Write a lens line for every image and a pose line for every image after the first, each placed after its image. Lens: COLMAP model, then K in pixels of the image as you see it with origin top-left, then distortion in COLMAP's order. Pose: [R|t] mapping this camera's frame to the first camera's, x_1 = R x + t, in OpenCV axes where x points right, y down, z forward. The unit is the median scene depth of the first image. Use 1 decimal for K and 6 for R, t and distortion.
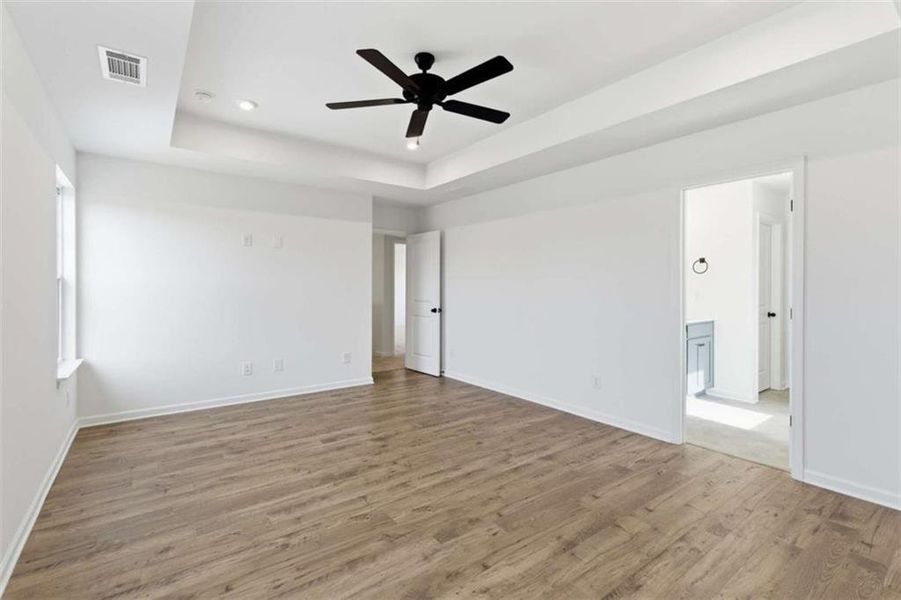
lens RADIAL K [[409.6, 0, 449.3], [0, 409.6, 290.9], [0, 0, 1]] dist [0.001498, 0.001109]
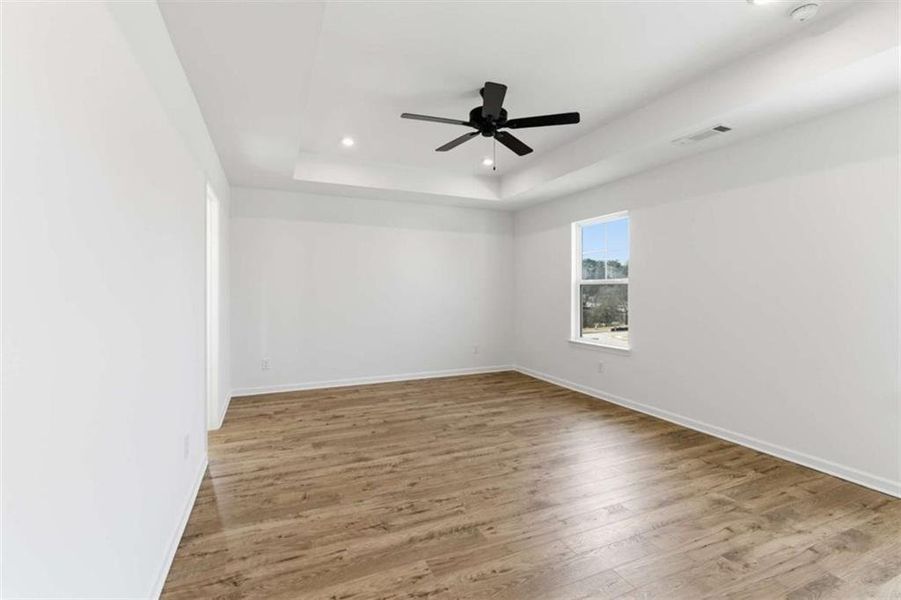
lens RADIAL K [[409.6, 0, 449.3], [0, 409.6, 290.9], [0, 0, 1]] dist [0.001498, 0.001109]
pose [[-0.975660, -0.002038, 0.219281, -0.199617], [-0.000026, 0.999958, 0.009176, -0.015537], [-0.219290, 0.008947, -0.975619, 2.057802]]
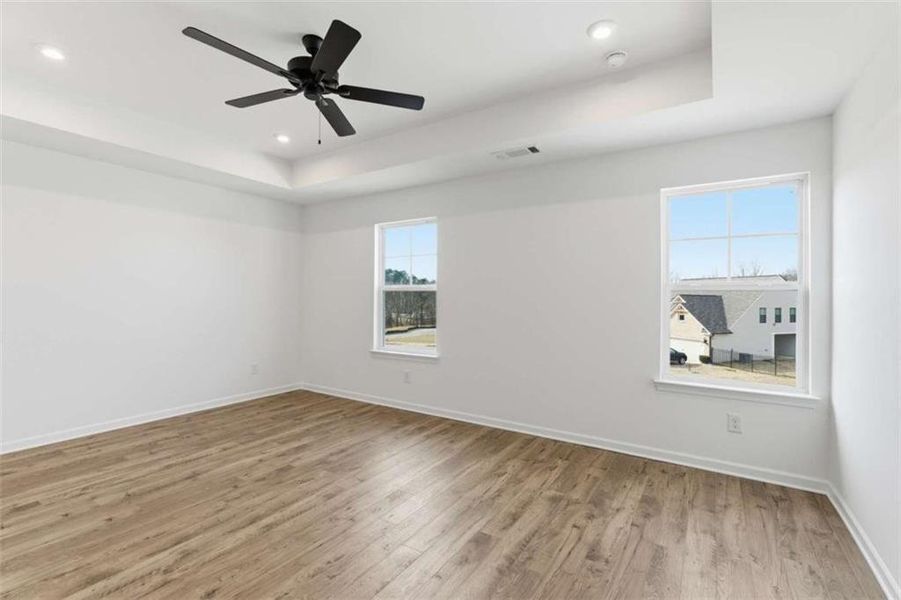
lens RADIAL K [[412.0, 0, 453.9], [0, 412.0, 294.7], [0, 0, 1]] dist [0.000688, 0.001276]
pose [[-0.934612, -0.009881, -0.355532, -0.030472], [-0.010698, 0.999943, 0.000333, -0.014113], [0.355509, 0.004115, -0.934664, 1.867954]]
